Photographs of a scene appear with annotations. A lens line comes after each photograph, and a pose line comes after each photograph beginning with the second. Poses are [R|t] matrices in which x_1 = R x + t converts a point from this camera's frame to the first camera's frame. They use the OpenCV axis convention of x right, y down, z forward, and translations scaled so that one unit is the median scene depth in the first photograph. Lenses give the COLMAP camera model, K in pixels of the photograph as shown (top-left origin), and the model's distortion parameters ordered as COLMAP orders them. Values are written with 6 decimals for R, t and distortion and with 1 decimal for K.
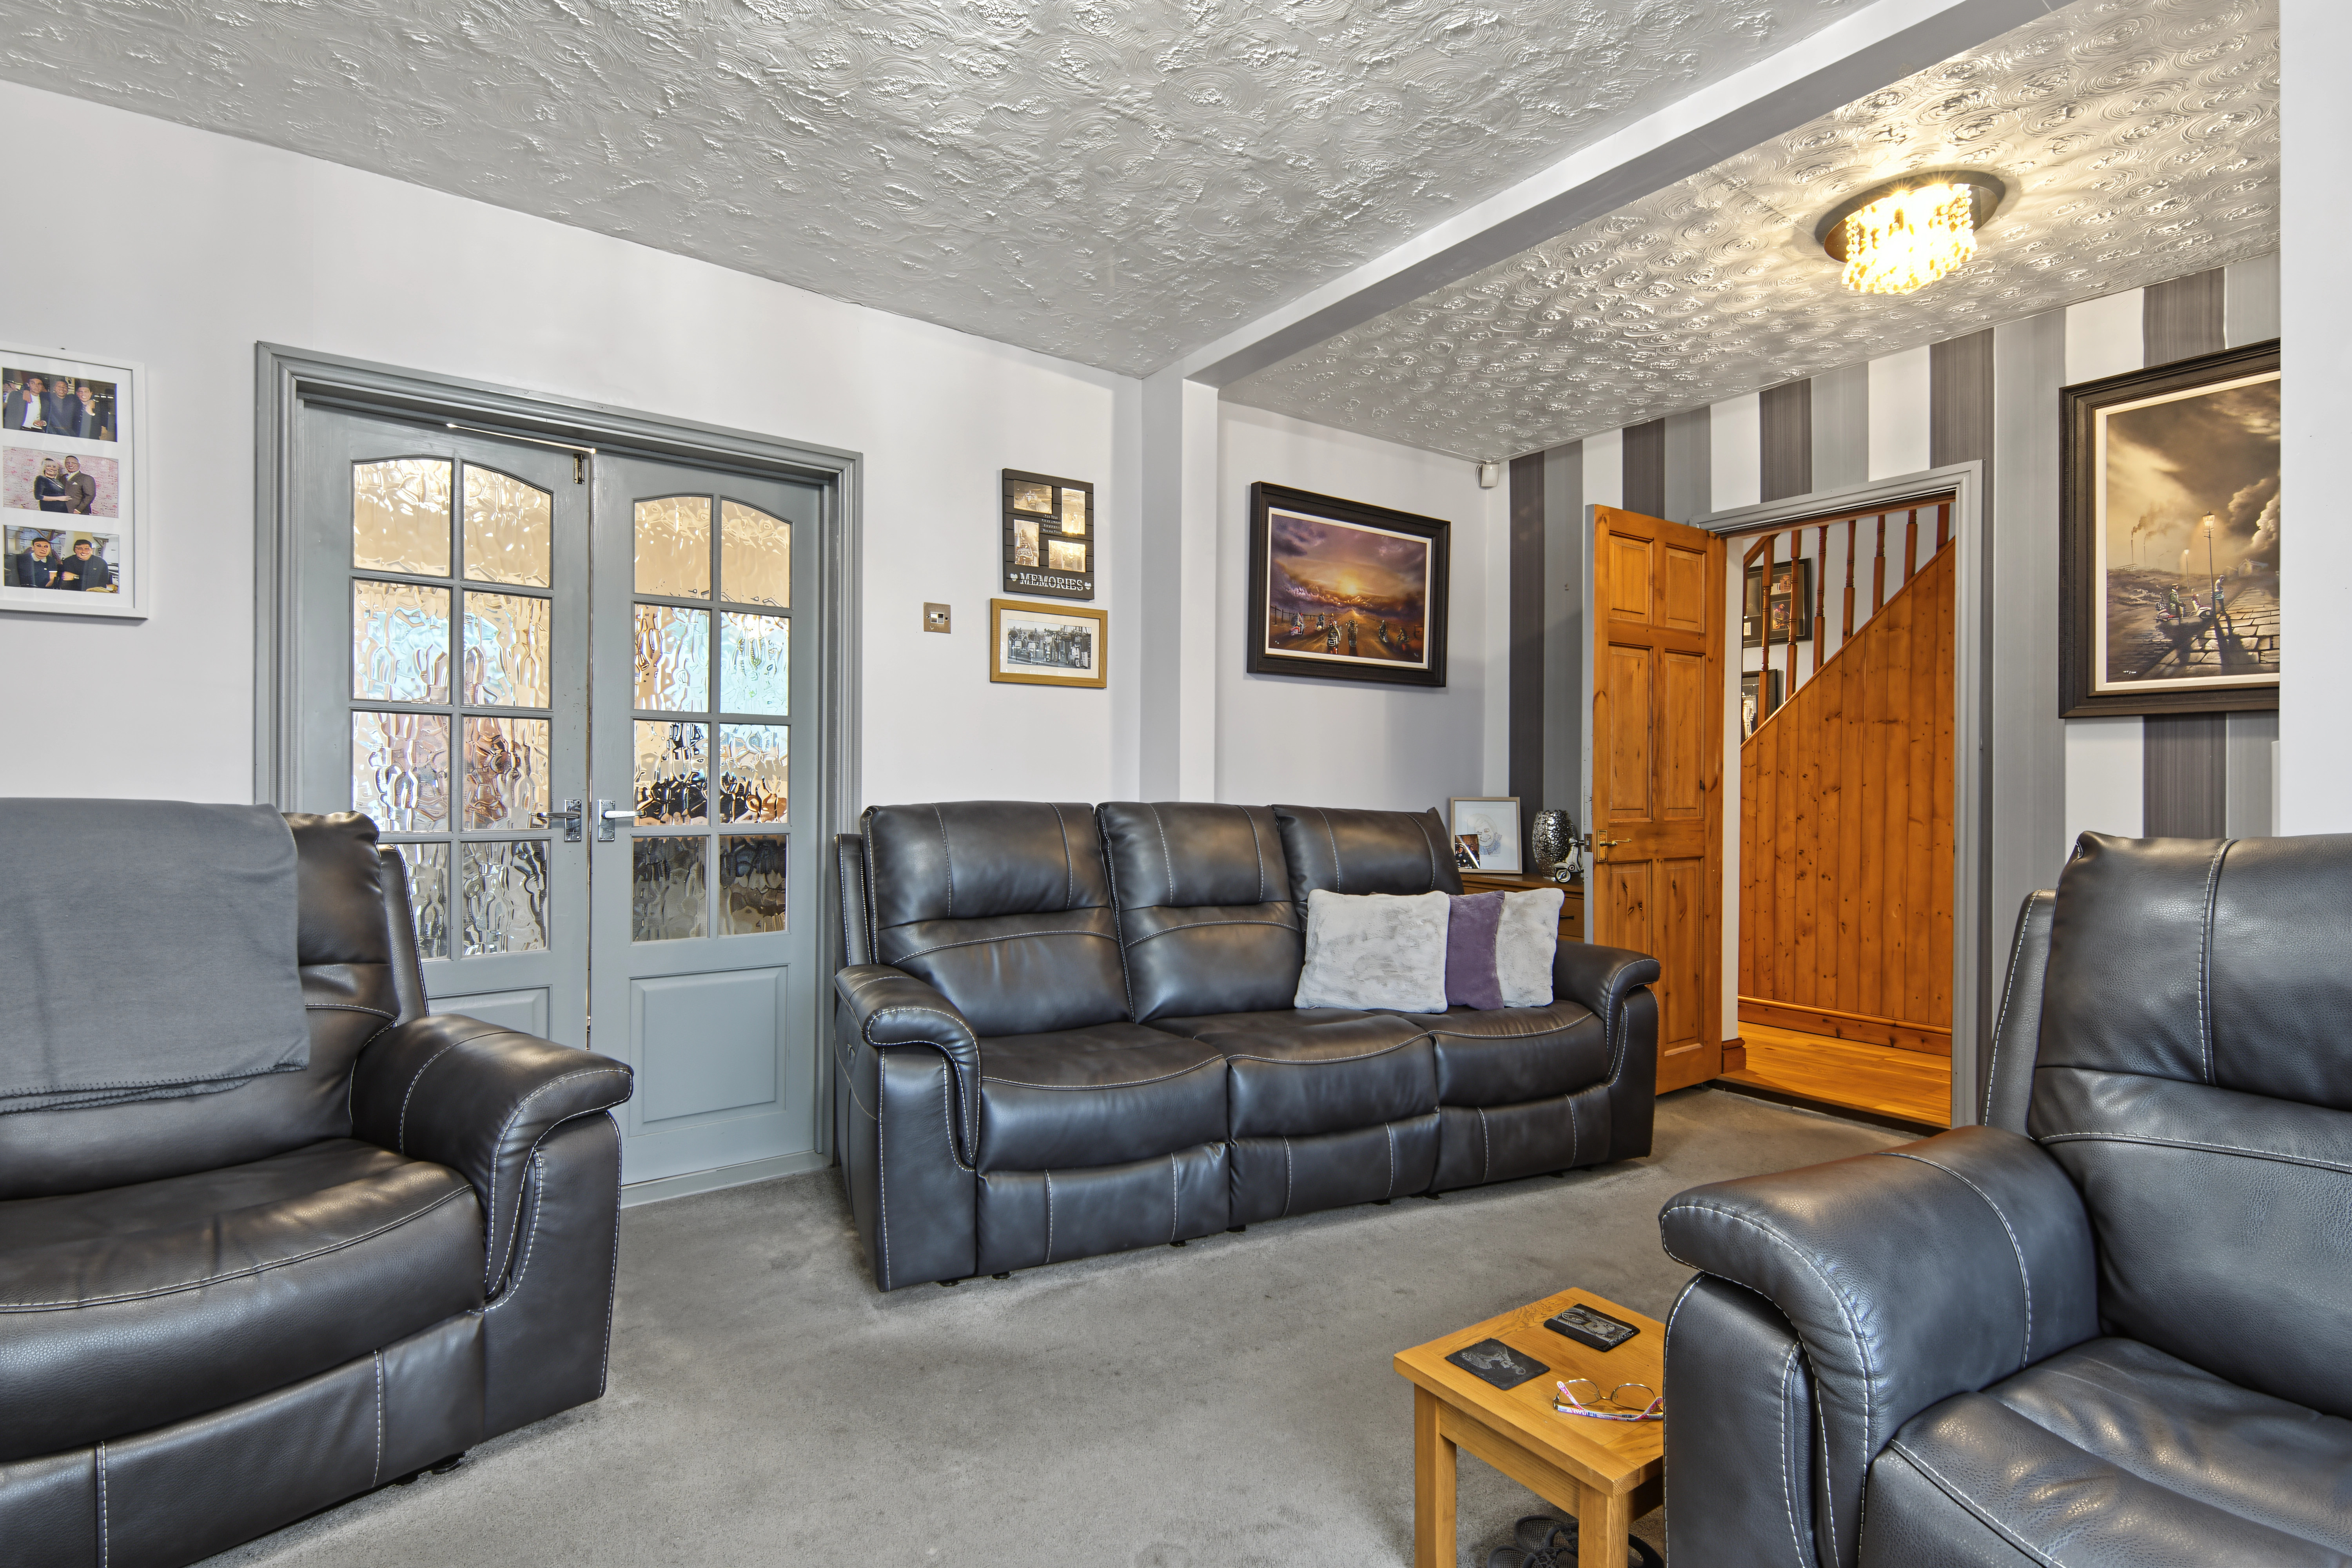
lens RADIAL K [[1146.7, 0, 1168.3], [0, 1146.7, 784.1], [0, 0, 1]] dist [0.000211, -0.000144]
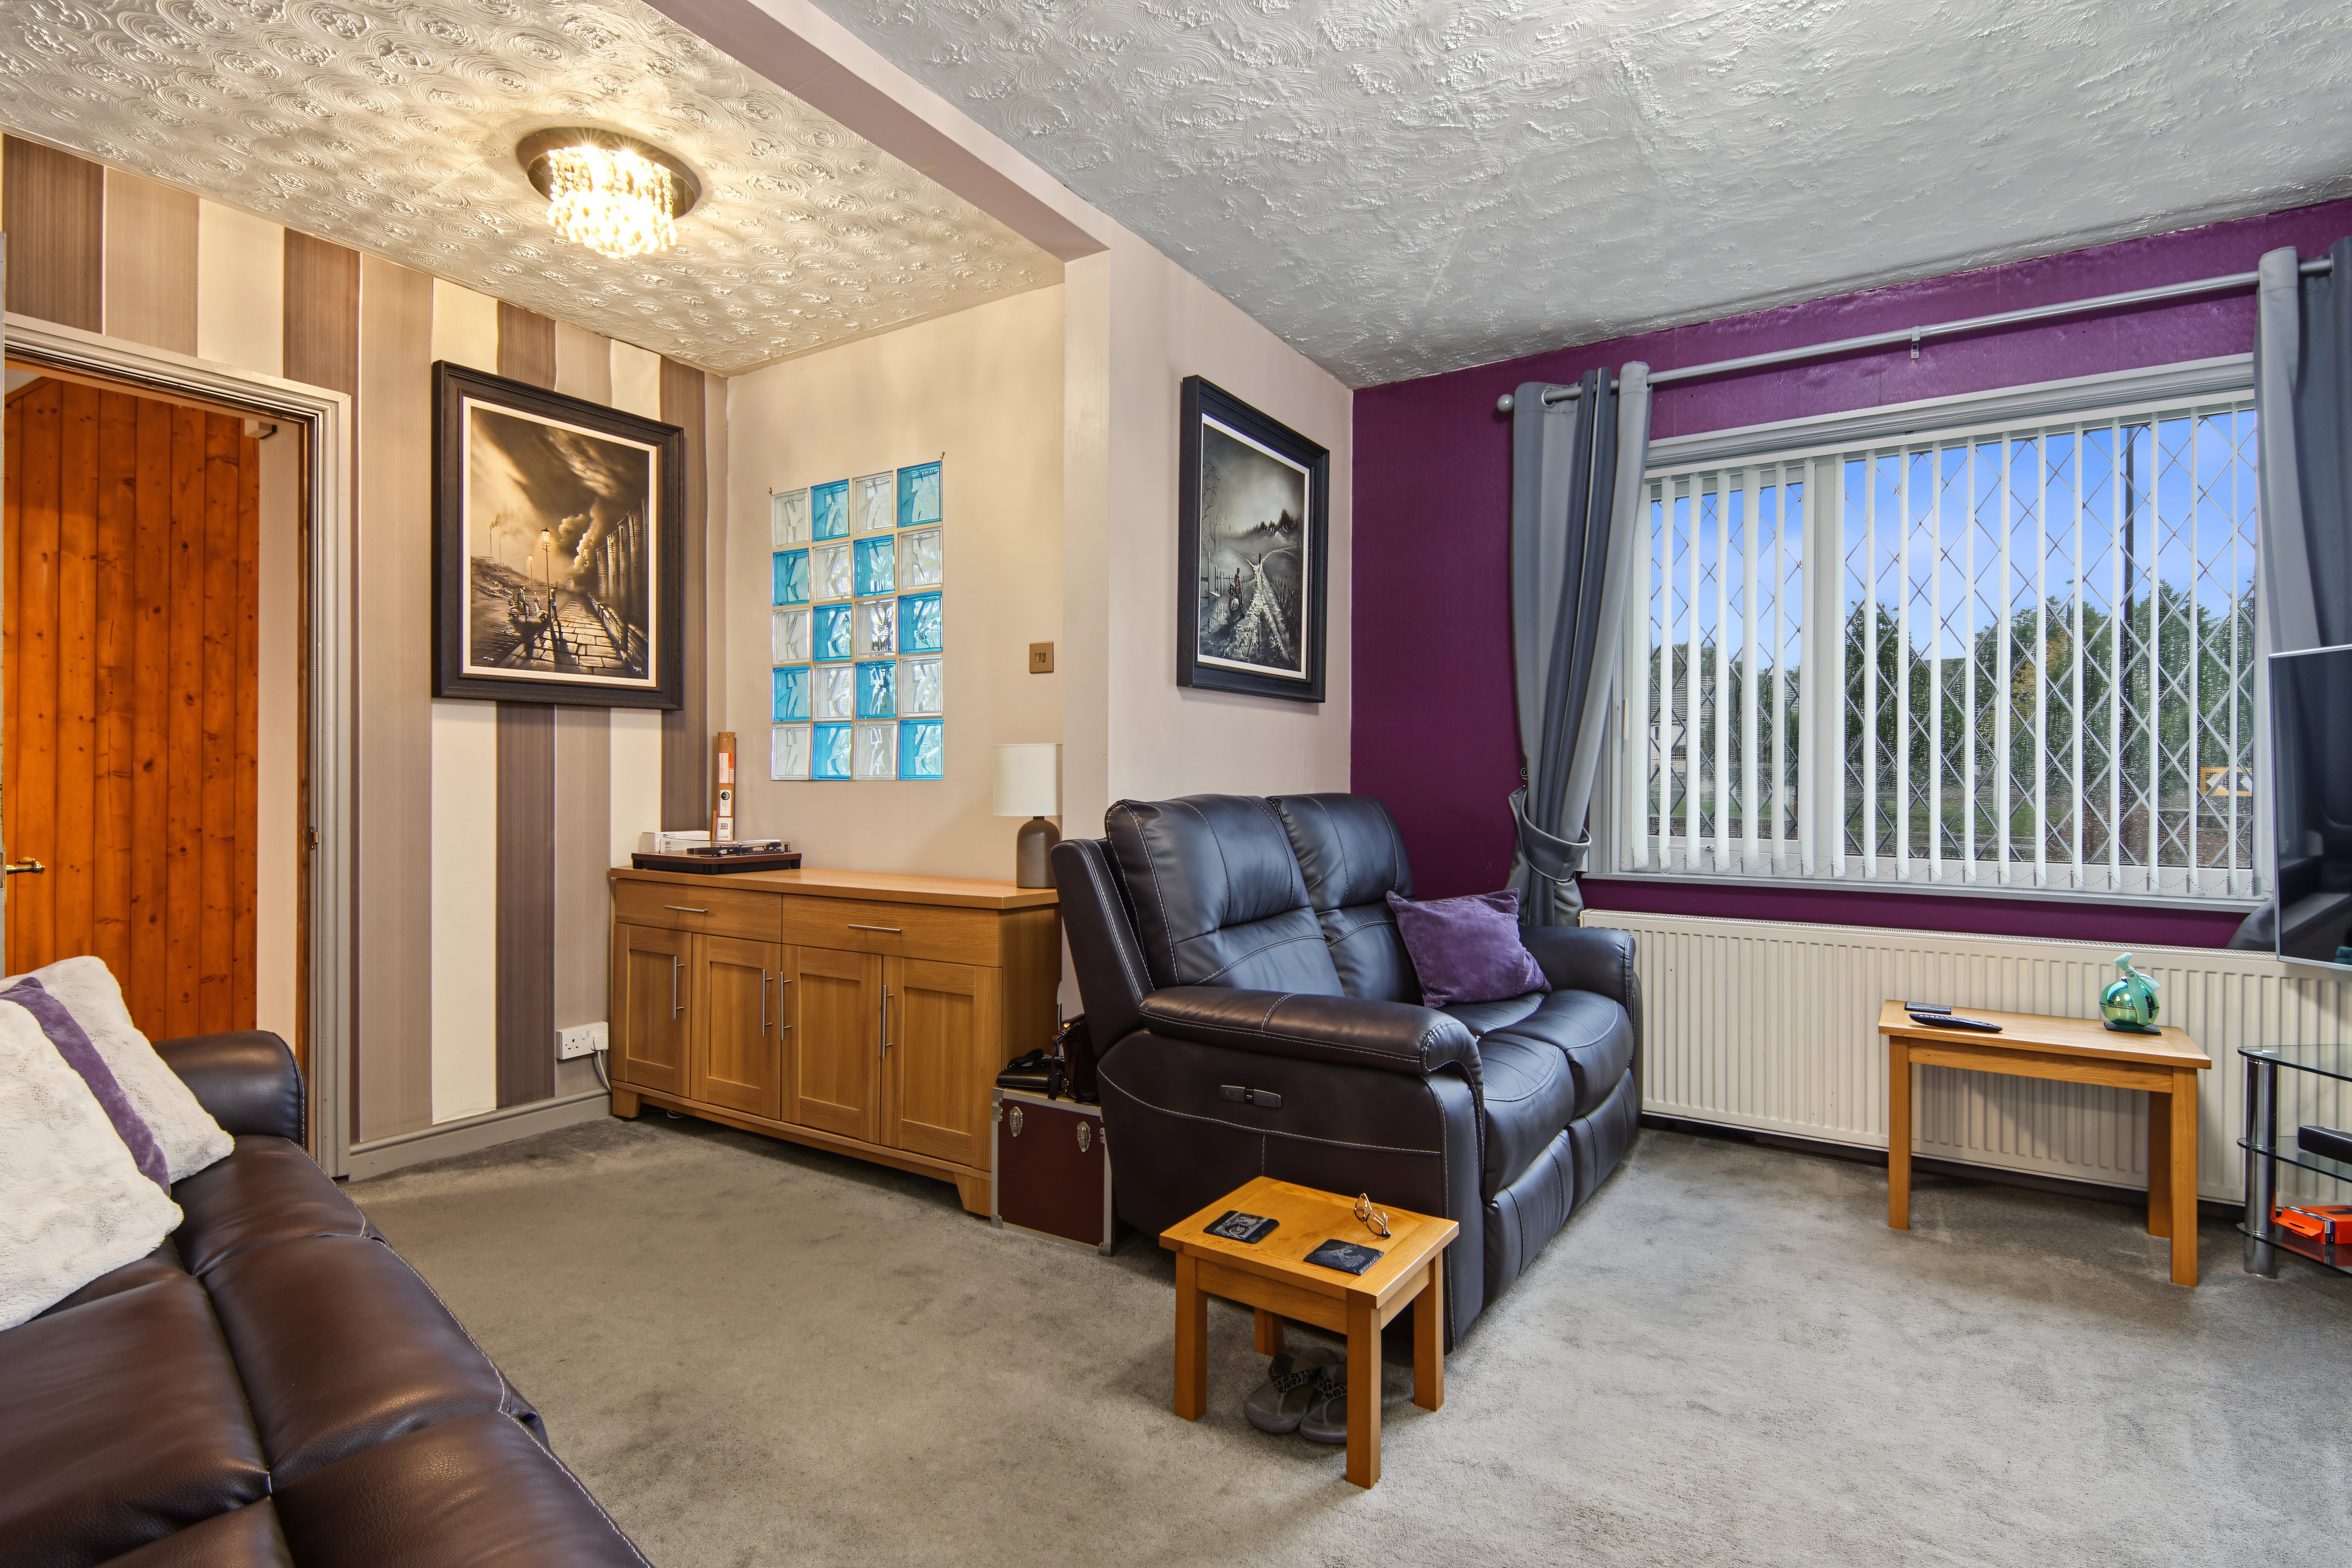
lens RADIAL K [[1146.7, 0, 1168.3], [0, 1146.7, 784.1], [0, 0, 1]] dist [0.000211, -0.000144]
pose [[-0.348463, -0.013604, 0.937224, -0.376592], [-0.010336, 0.999890, 0.010670, 0.000467], [-0.937266, -0.005969, -0.348565, 0.784359]]
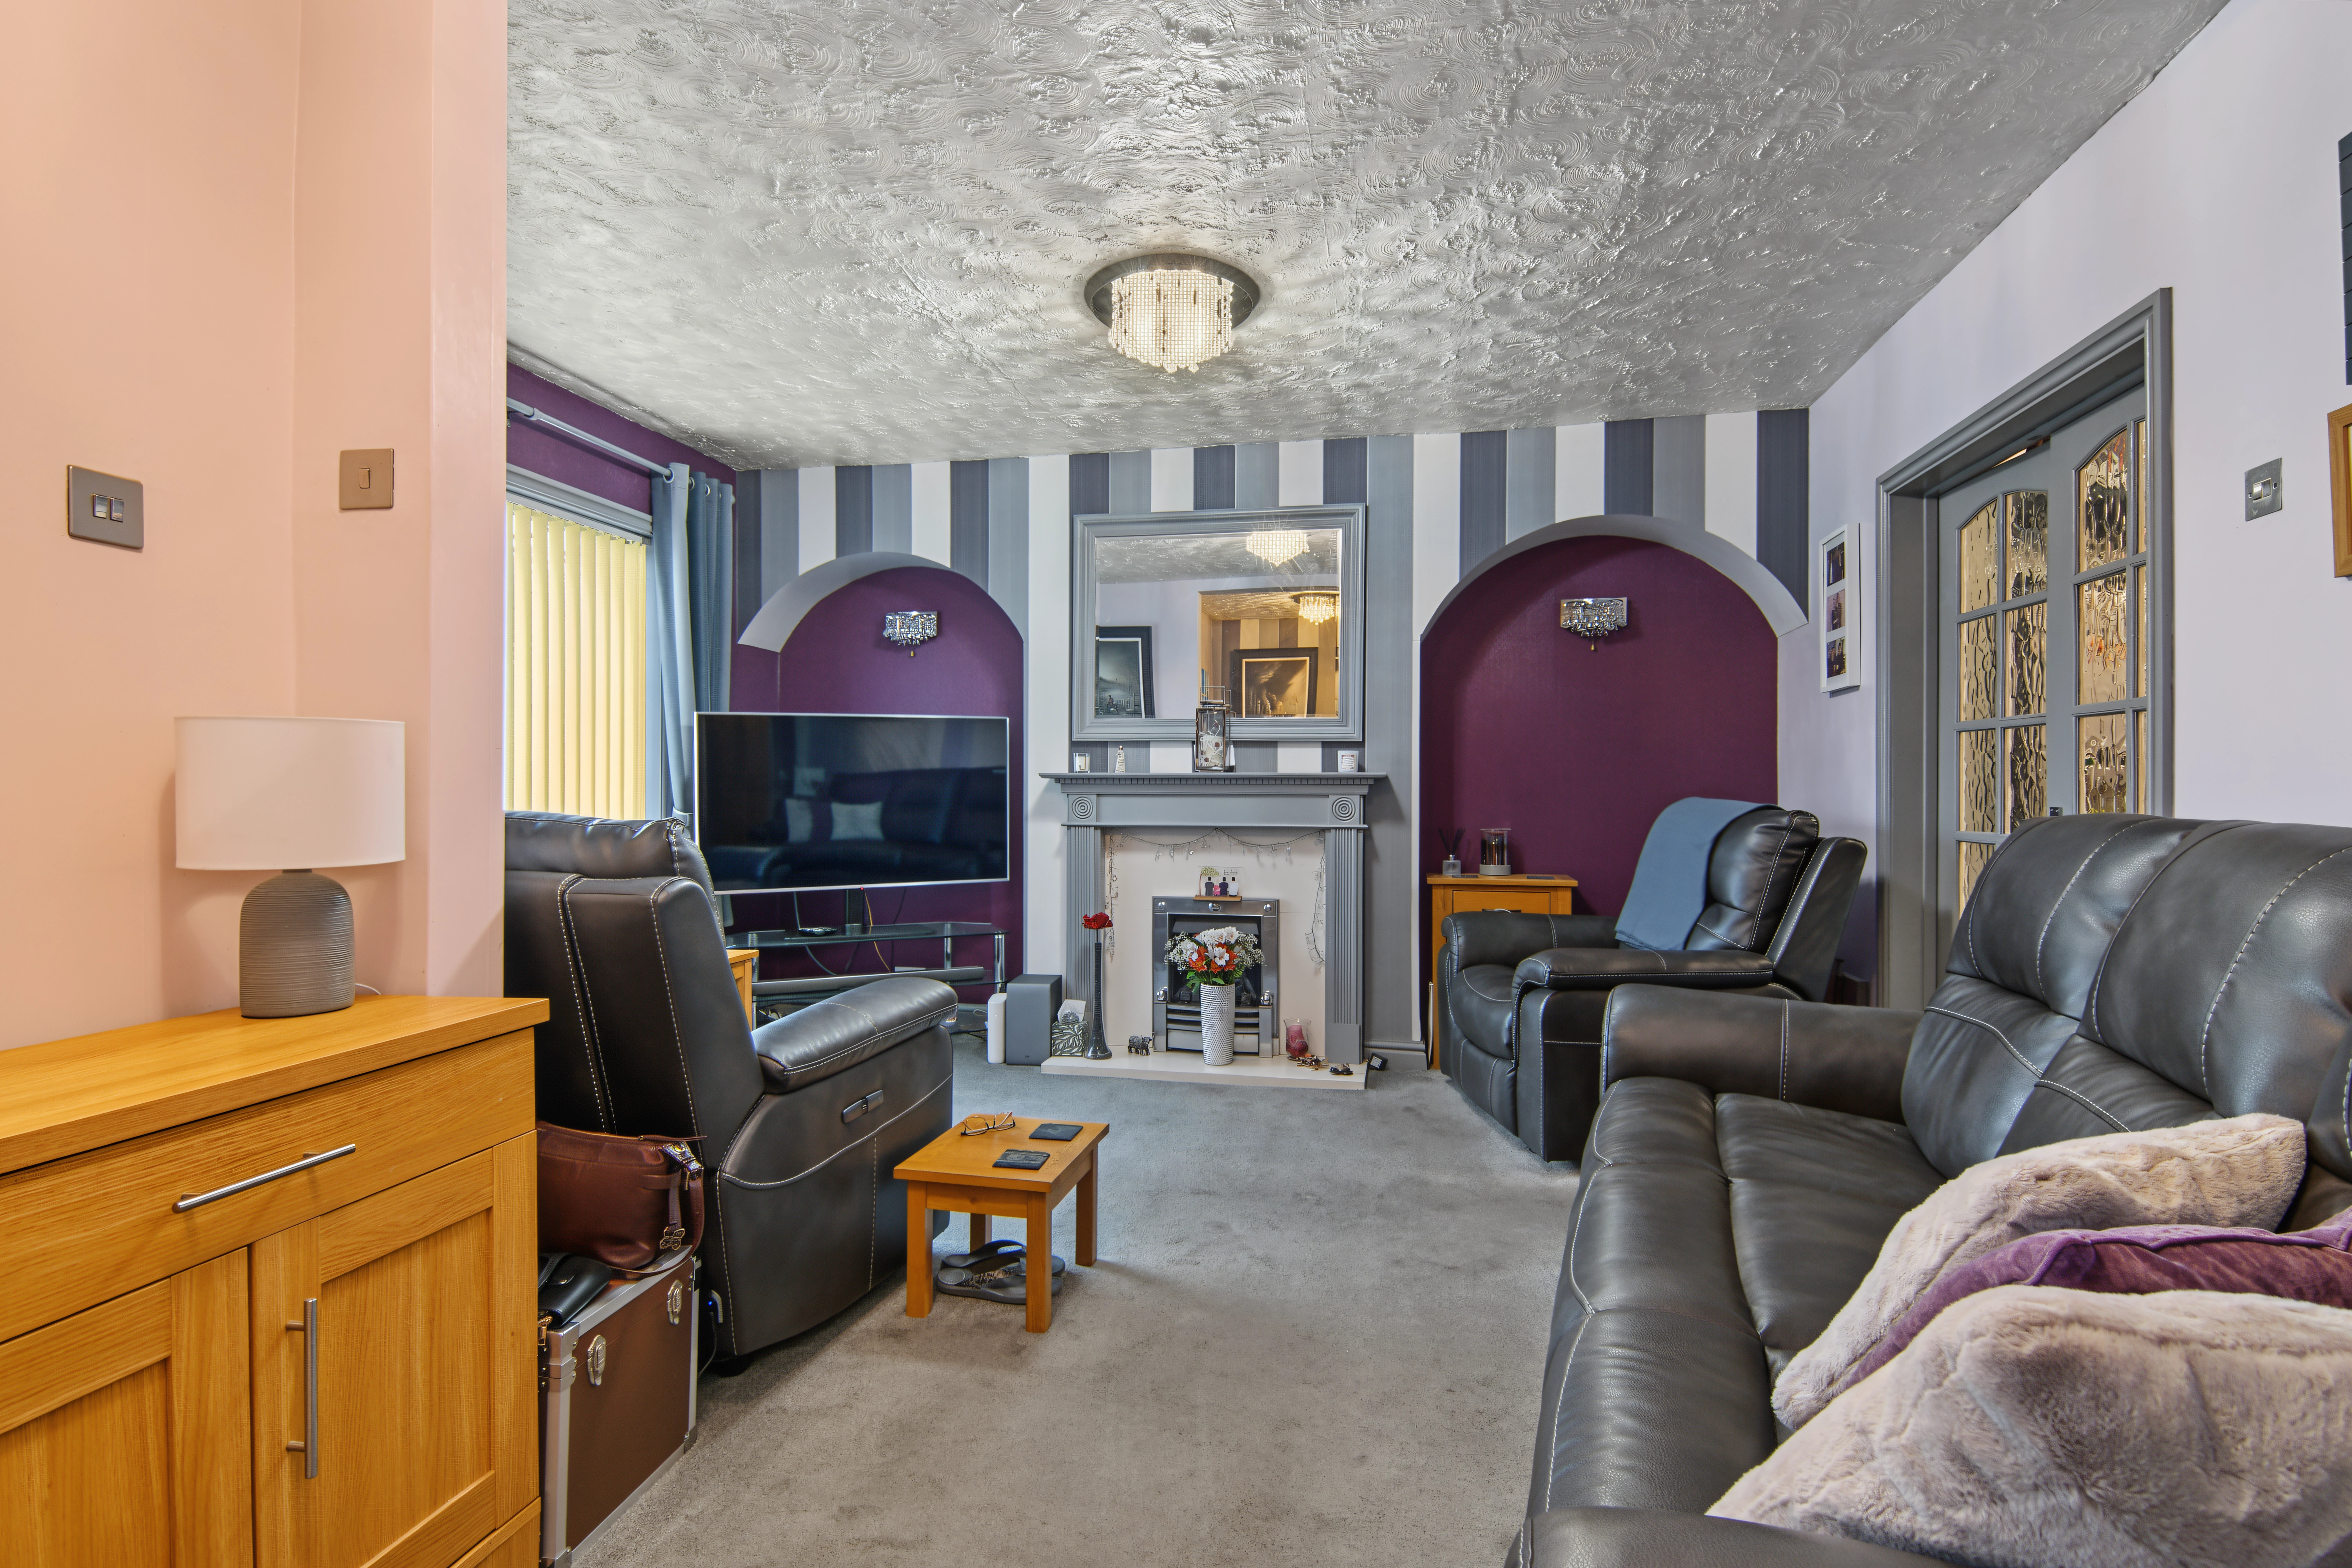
lens RADIAL K [[1146.7, 0, 1168.3], [0, 1146.7, 784.1], [0, 0, 1]] dist [0.000211, -0.000144]
pose [[-0.740575, -0.009297, -0.671910, 0.633293], [-0.004226, 0.999949, -0.009178, 0.006788], [0.671961, -0.003957, -0.740576, 1.154247]]
